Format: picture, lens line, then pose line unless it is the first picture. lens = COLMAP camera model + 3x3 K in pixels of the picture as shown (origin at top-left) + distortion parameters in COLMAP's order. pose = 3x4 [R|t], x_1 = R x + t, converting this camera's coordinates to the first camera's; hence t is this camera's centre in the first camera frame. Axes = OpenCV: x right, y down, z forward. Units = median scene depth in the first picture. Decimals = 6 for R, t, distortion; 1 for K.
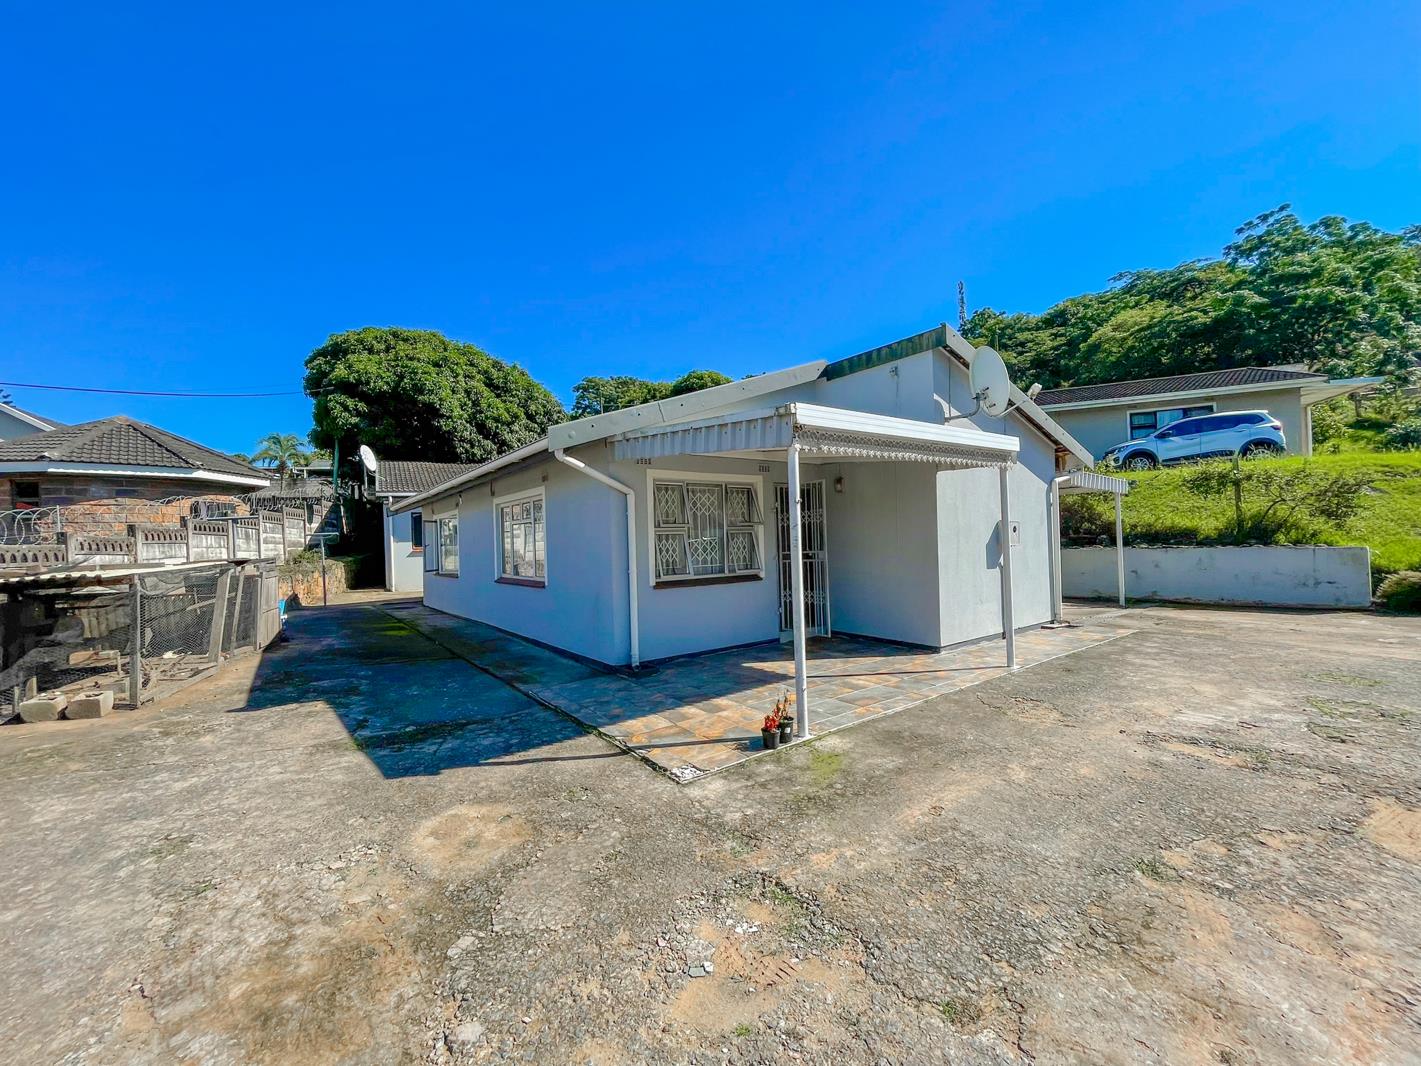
lens RADIAL K [[582.2, 0, 701.6], [0, 582.2, 534.9], [0, 0, 1]] dist [-0.007745, 0.000342]
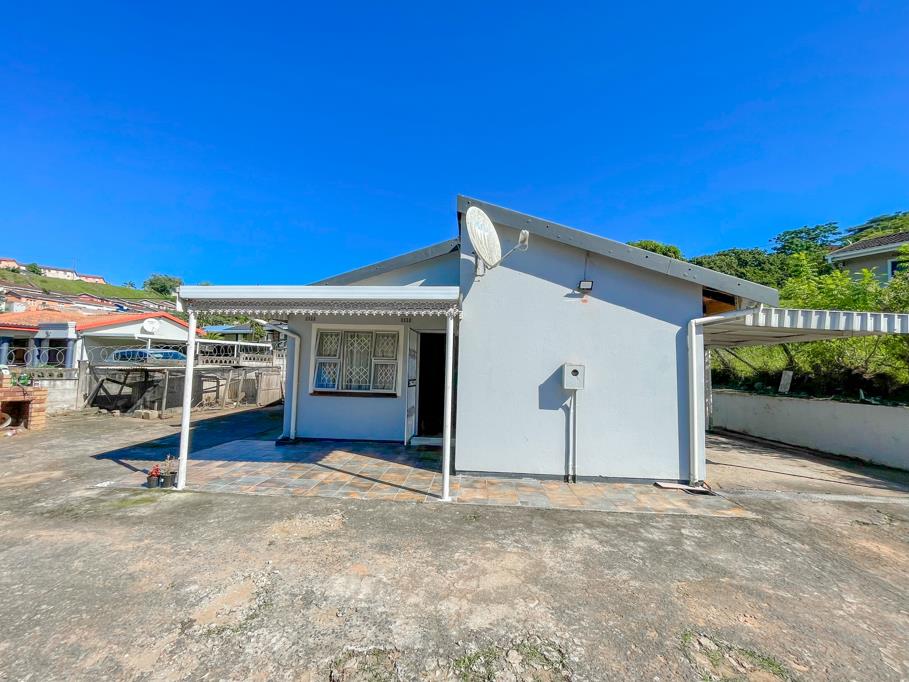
lens RADIAL K [[372.5, 0, 452.6], [0, 372.5, 337.0], [0, 0, 1]] dist [-0.007745, 0.000342]
pose [[0.766246, -0.002945, -0.642541, 0.758162], [-0.040721, 0.997757, -0.053135, -0.026965], [0.641256, 0.066880, 0.764407, 0.357368]]
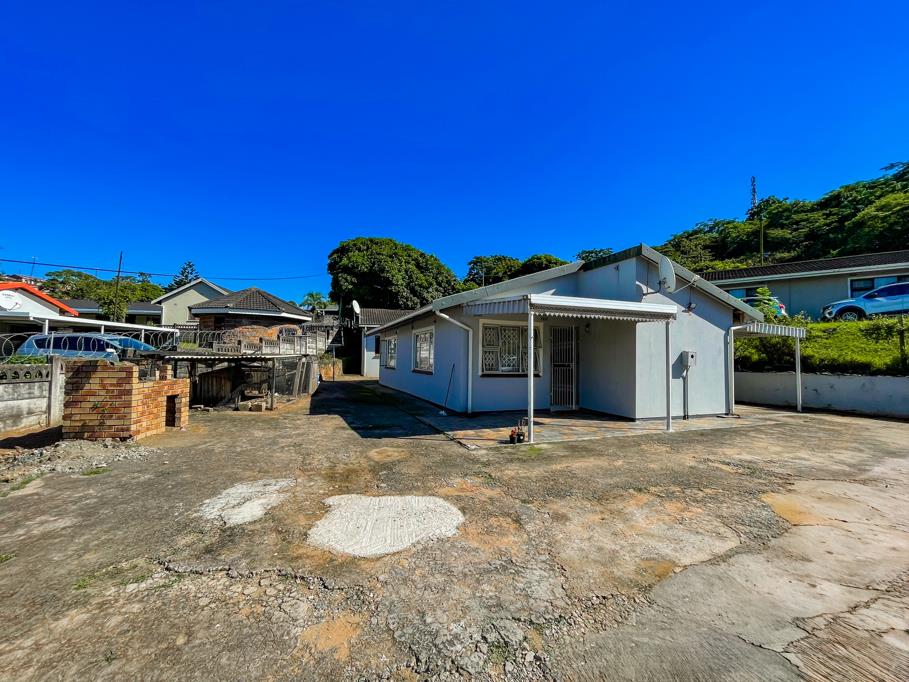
lens RADIAL K [[372.5, 0, 446.2], [0, 372.5, 342.7], [0, 0, 1]] dist [-0.007745, 0.000342]
pose [[0.962168, 0.034639, -0.270247, 0.126184], [-0.042399, 0.998838, -0.022929, 0.005648], [0.269138, 0.033520, 0.962518, -0.253587]]
